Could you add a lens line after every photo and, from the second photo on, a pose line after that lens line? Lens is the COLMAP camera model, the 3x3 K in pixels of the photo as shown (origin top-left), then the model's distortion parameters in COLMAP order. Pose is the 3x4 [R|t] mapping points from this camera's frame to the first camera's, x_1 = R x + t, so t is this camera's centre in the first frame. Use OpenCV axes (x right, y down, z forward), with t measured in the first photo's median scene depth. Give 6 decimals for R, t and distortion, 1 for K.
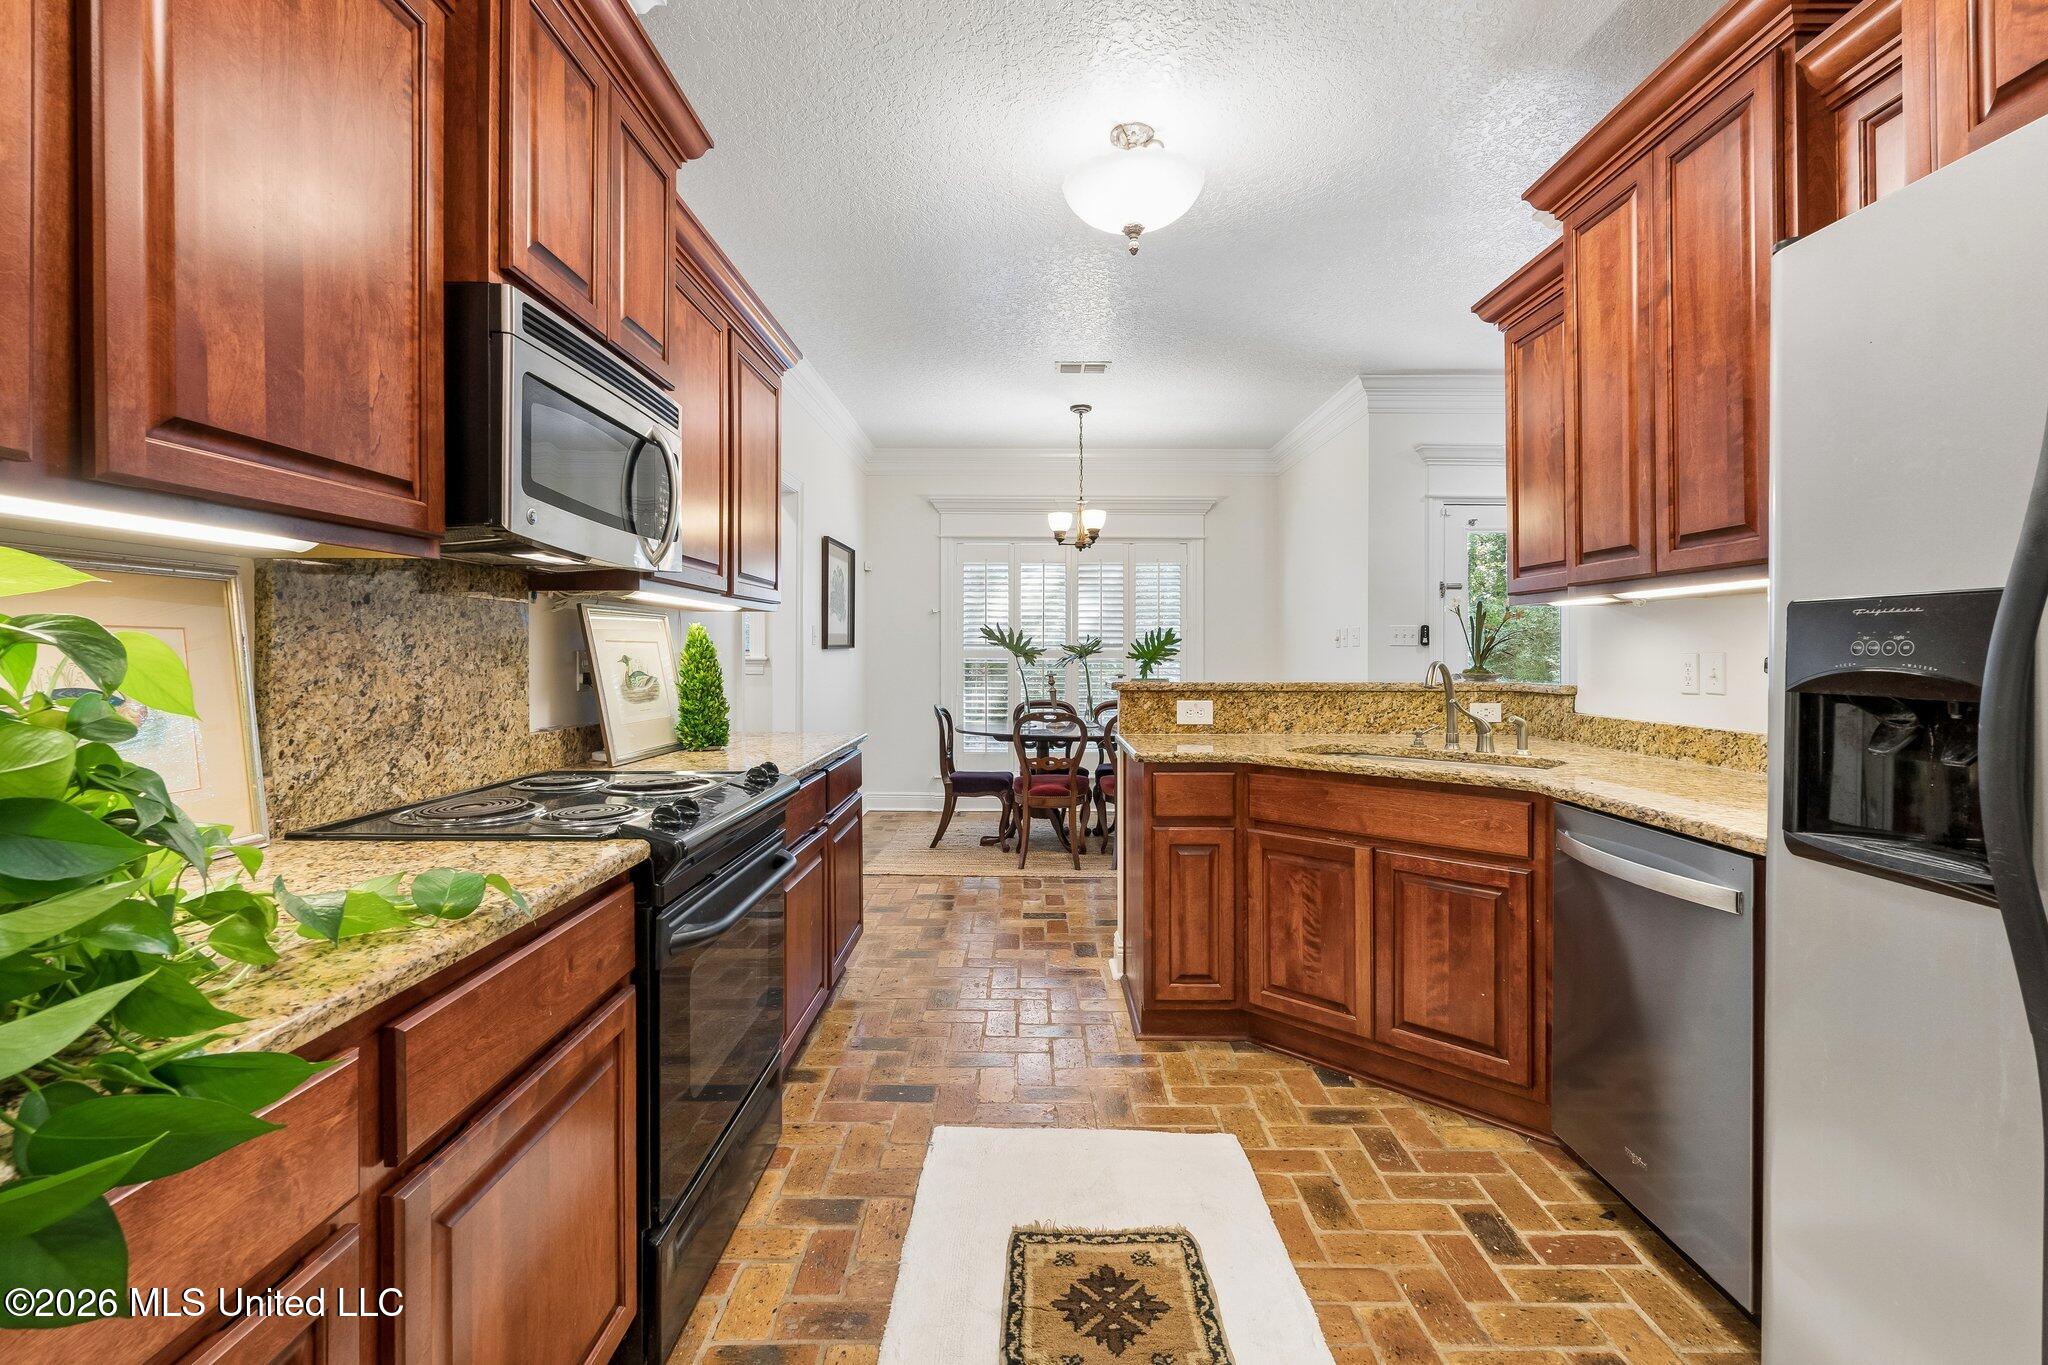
lens RADIAL K [[906.1, 0, 1027.0], [0, 906.1, 658.4], [0, 0, 1]] dist [-0.003390, 0.000329]
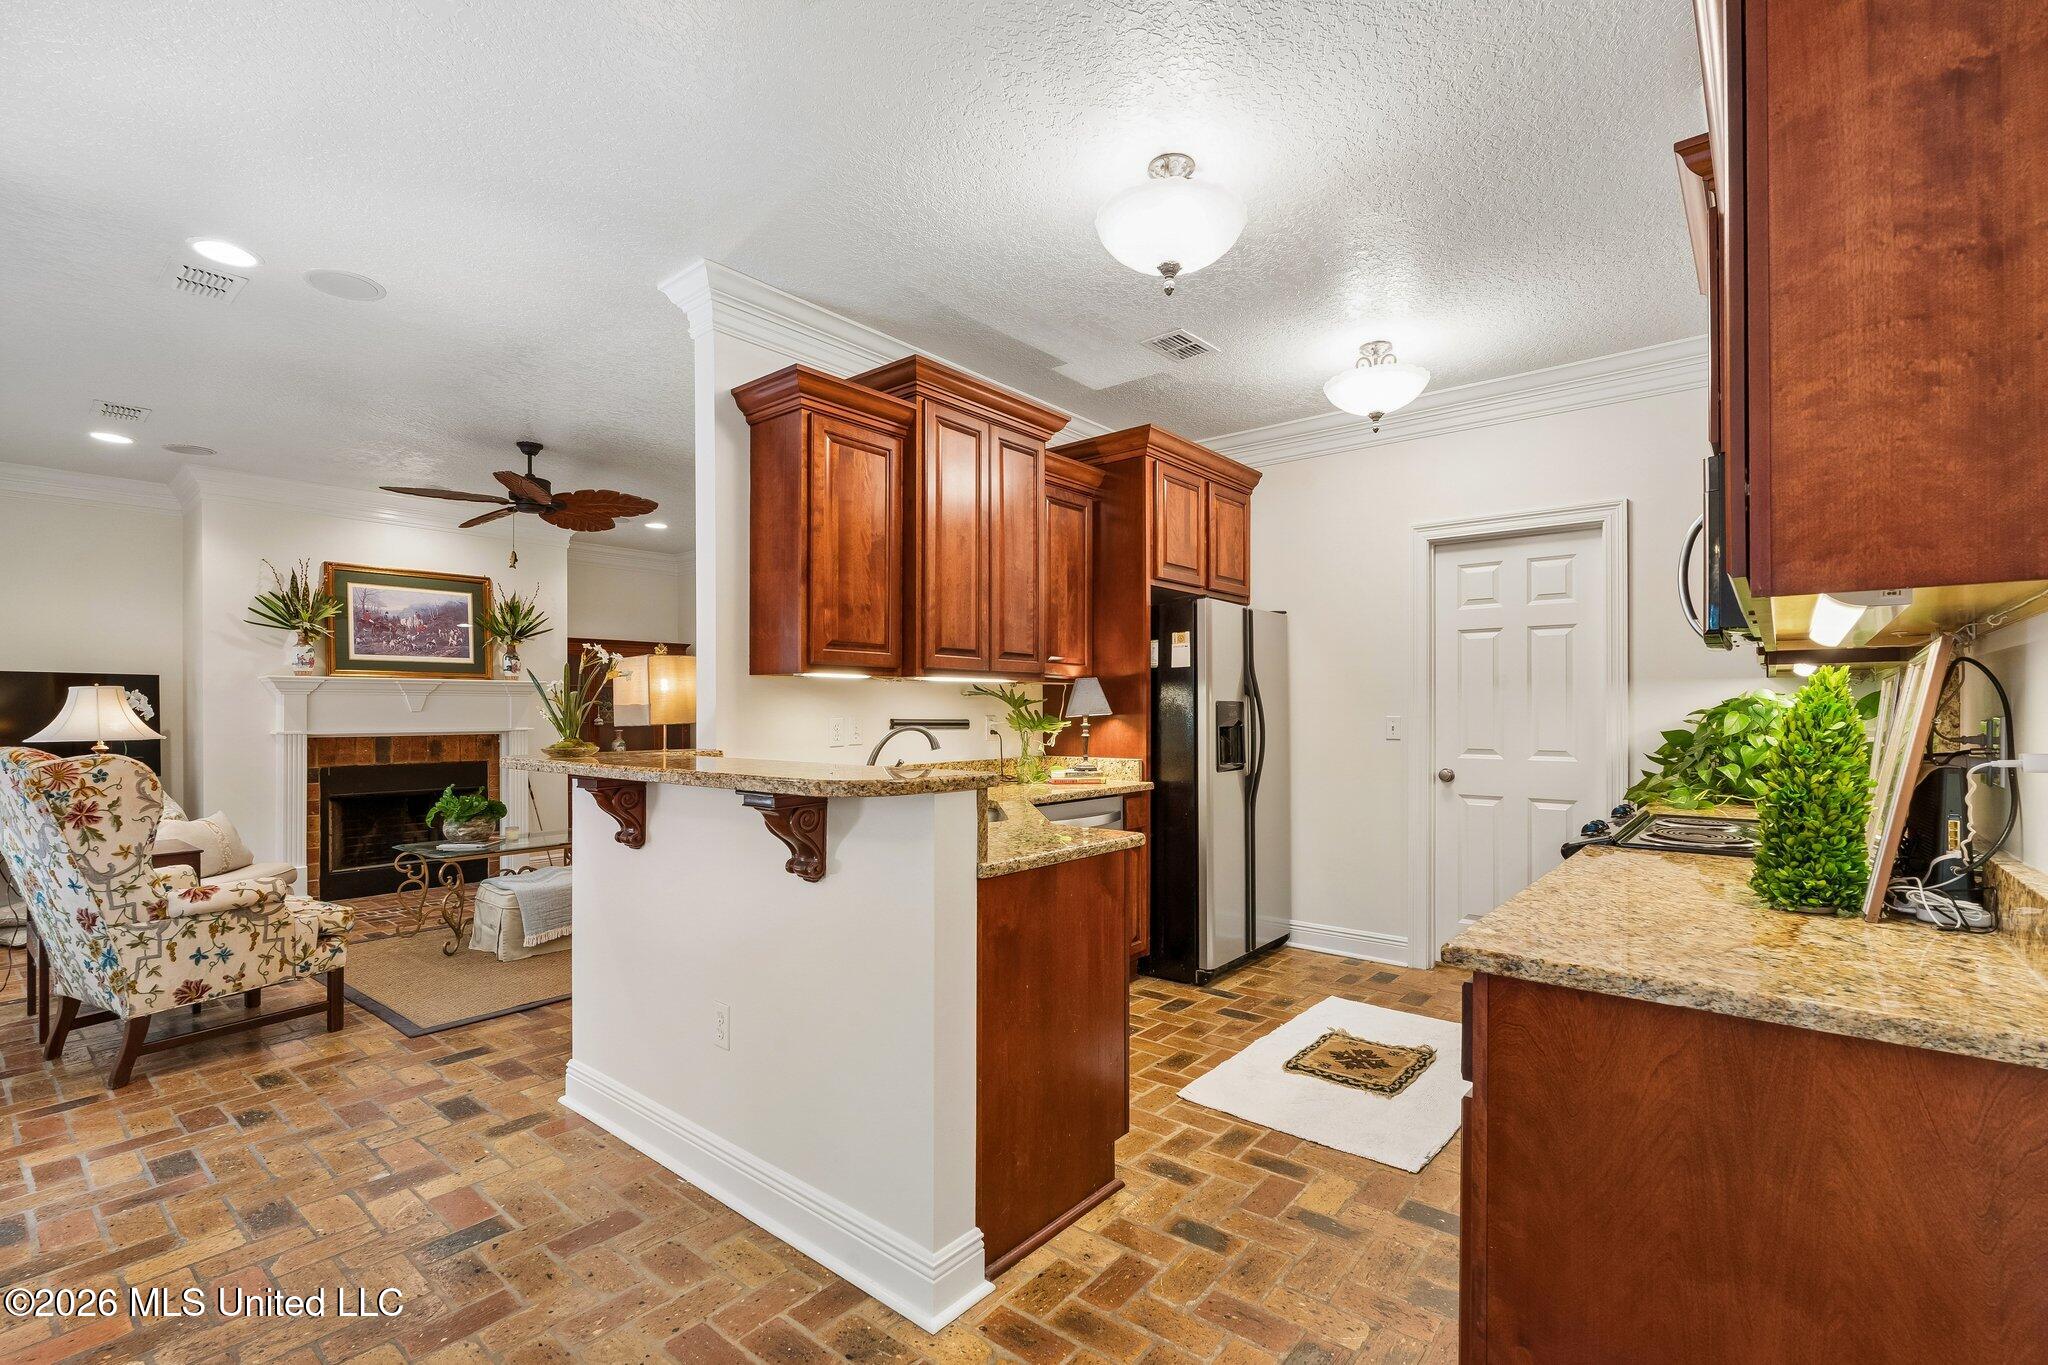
lens RADIAL K [[906.1, 0, 1030.1], [0, 906.1, 704.5], [0, 0, 1]] dist [-0.003390, 0.000329]
pose [[-0.772215, 0.005192, 0.635340, -0.521139], [0.005443, 0.999984, -0.001556, -0.029916], [-0.635338, 0.002257, -0.772231, 2.577563]]
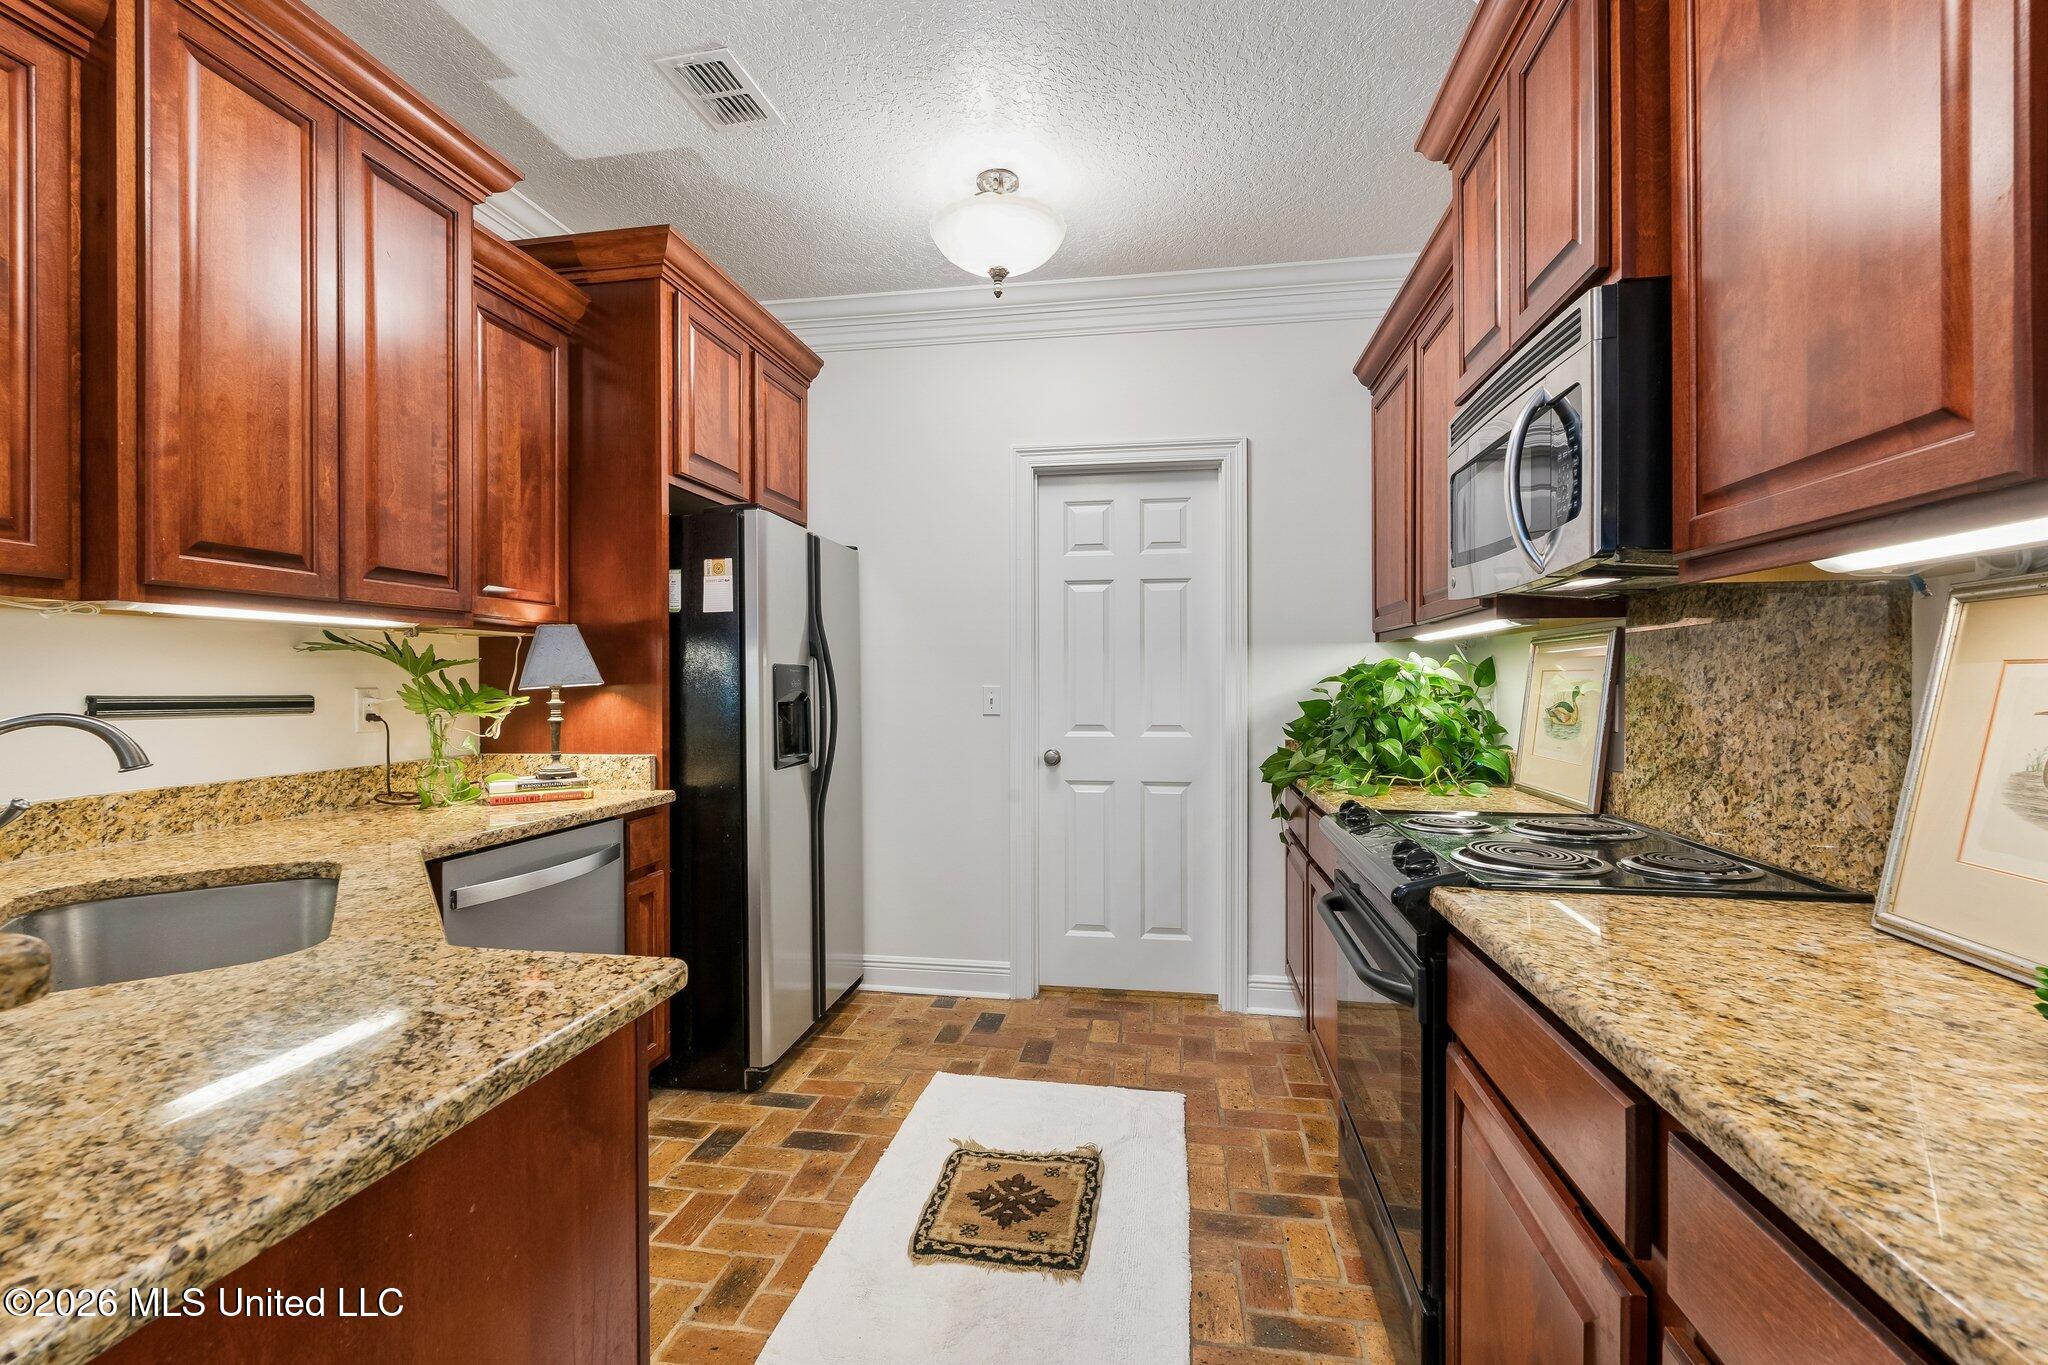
lens RADIAL K [[906.1, 0, 1023.5], [0, 906.1, 687.3], [0, 0, 1]] dist [-0.003390, 0.000329]
pose [[-0.986244, 0.001591, 0.165289, -0.118896], [0.003908, 0.999899, 0.013692, -0.020129], [-0.165250, 0.014150, -0.986150, 1.982472]]
